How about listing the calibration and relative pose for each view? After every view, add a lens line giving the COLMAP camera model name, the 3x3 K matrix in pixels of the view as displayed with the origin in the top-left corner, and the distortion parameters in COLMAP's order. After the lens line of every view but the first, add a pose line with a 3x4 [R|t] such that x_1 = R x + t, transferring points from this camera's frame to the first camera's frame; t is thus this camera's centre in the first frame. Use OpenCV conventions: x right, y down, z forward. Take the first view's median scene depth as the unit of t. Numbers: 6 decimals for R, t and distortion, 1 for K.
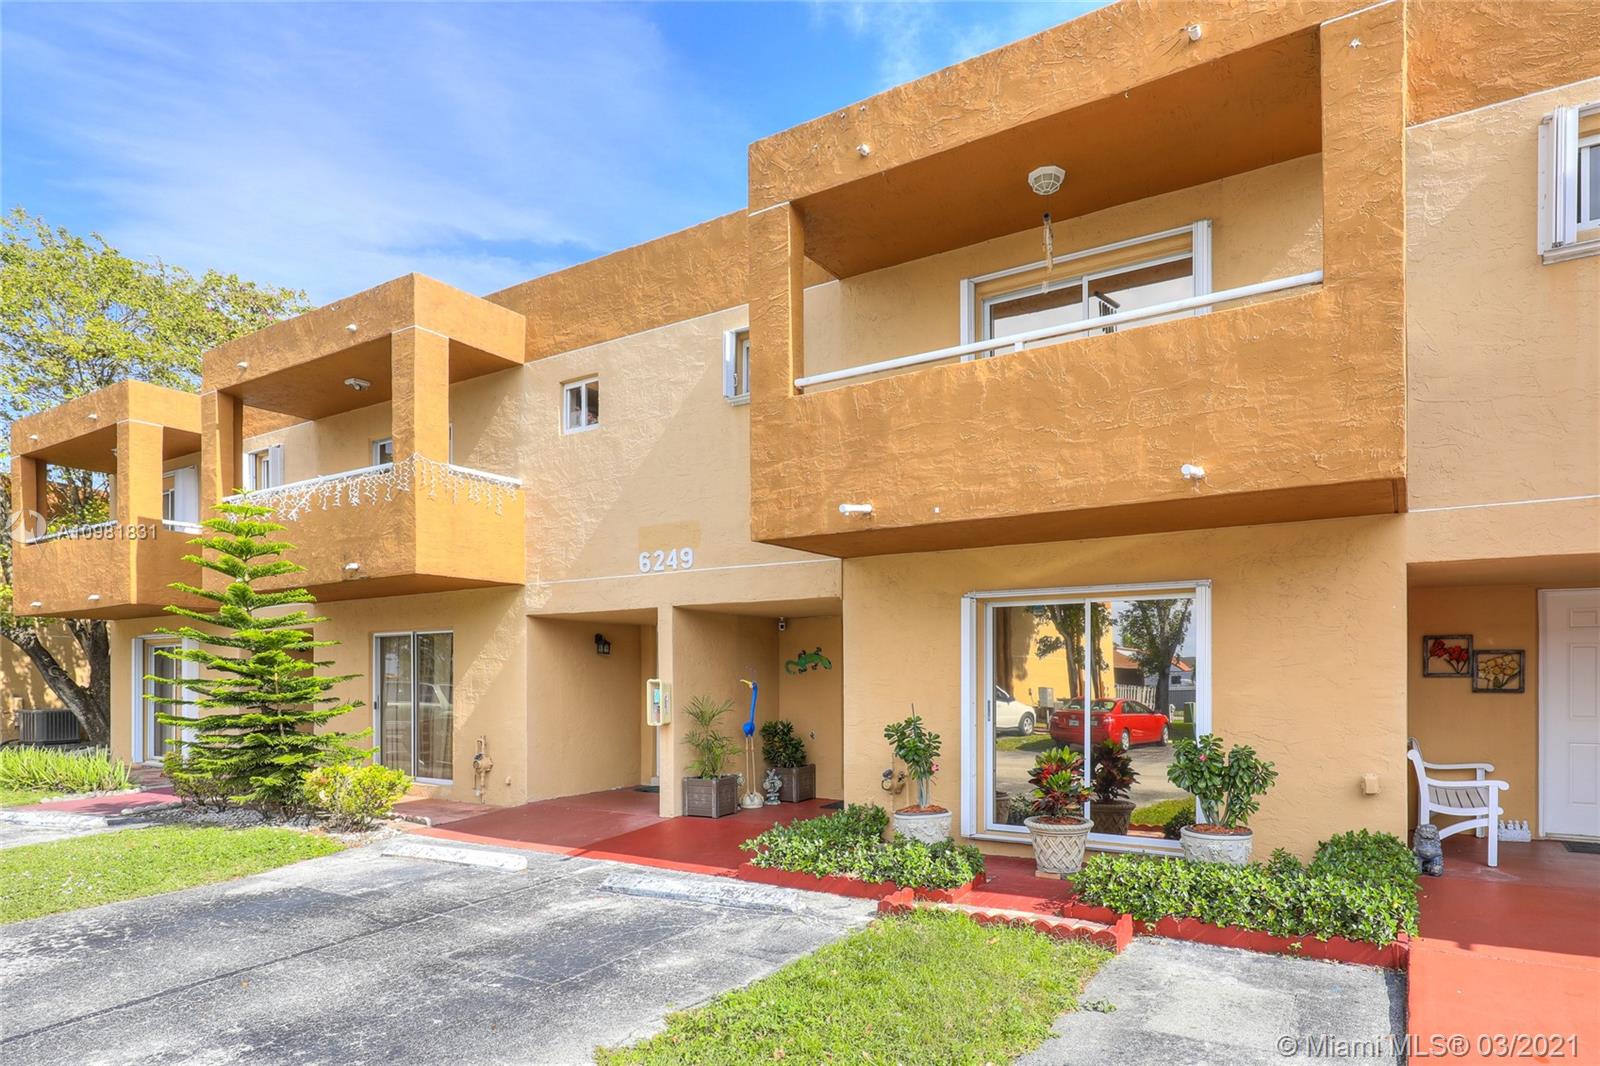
lens RADIAL K [[930.9, 0, 828.0], [0, 930.9, 661.7], [0, 0, 1]] dist [-0.000046, 0.000004]
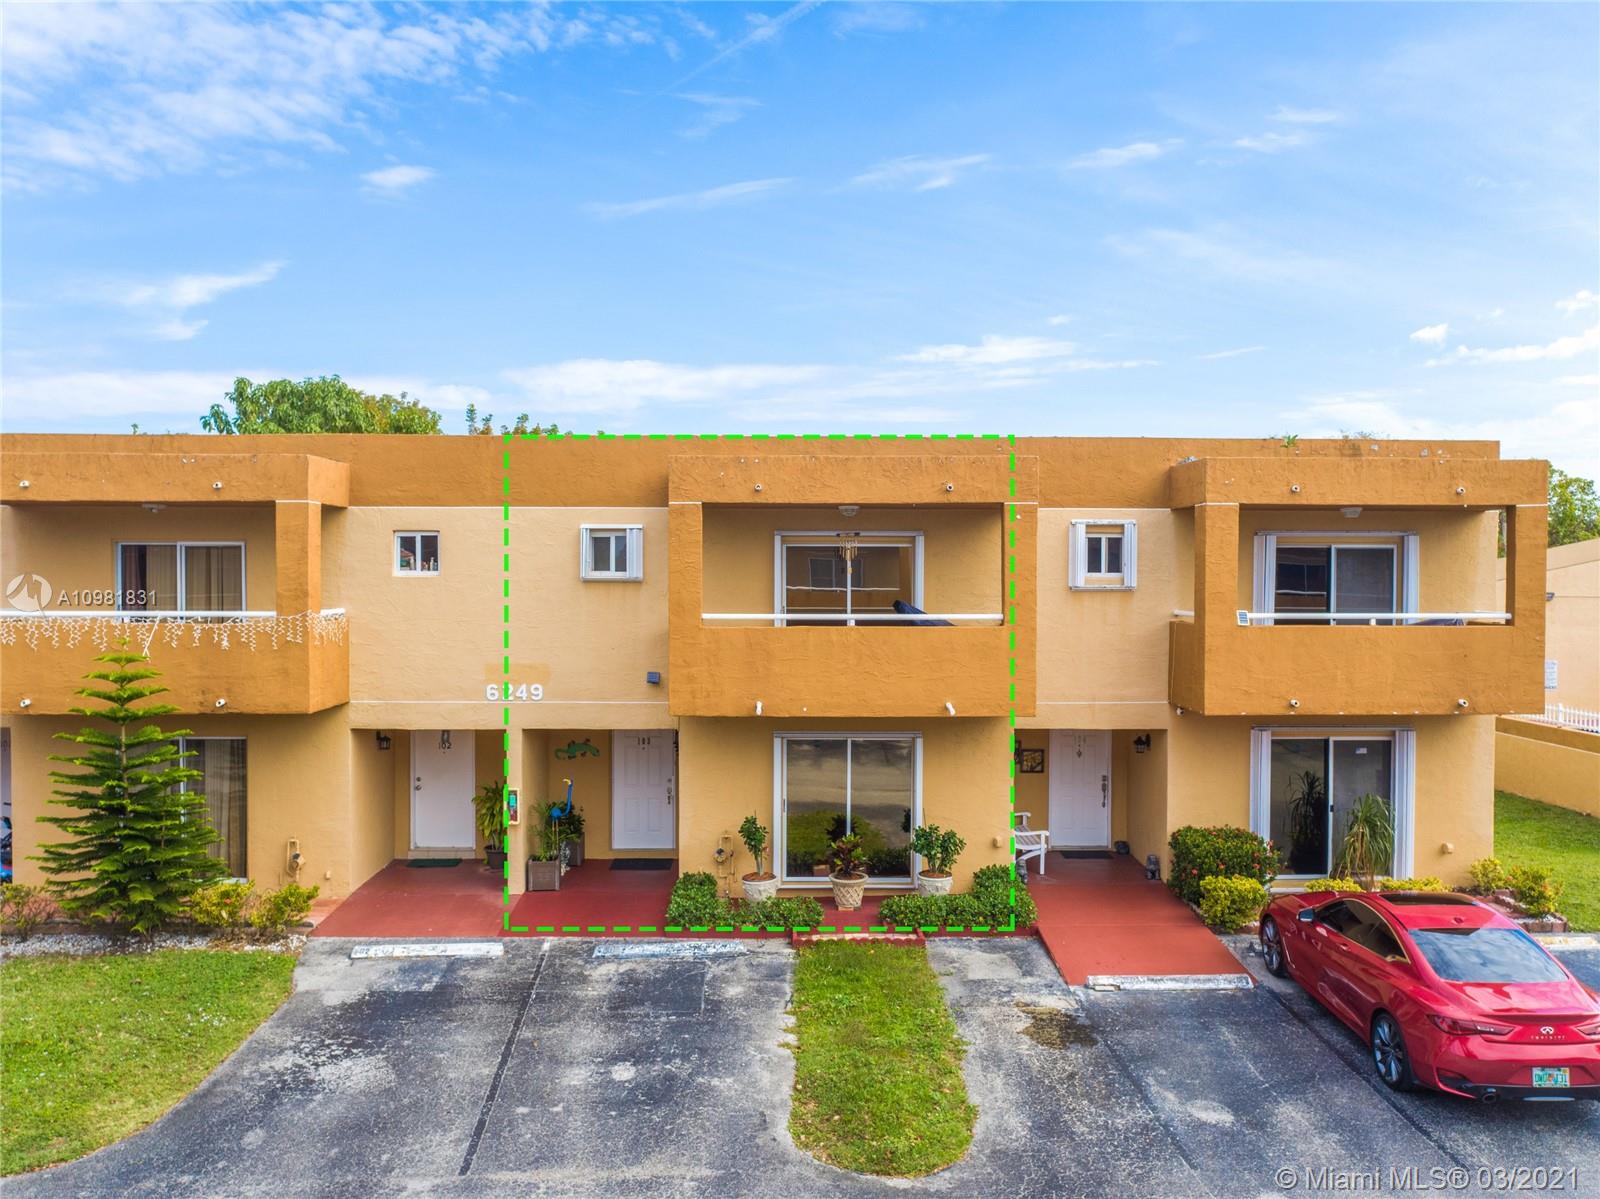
lens RADIAL K [[1121.6, 0, 799.9], [0, 1121.6, 600.7], [0, 0, 1]] dist [-0.033104, -0.000019]
pose [[0.857432, 0.001945, 0.514594, -0.881115], [-0.005235, 0.999974, 0.004943, -0.342658], [-0.514571, -0.006932, 0.857420, -0.712348]]
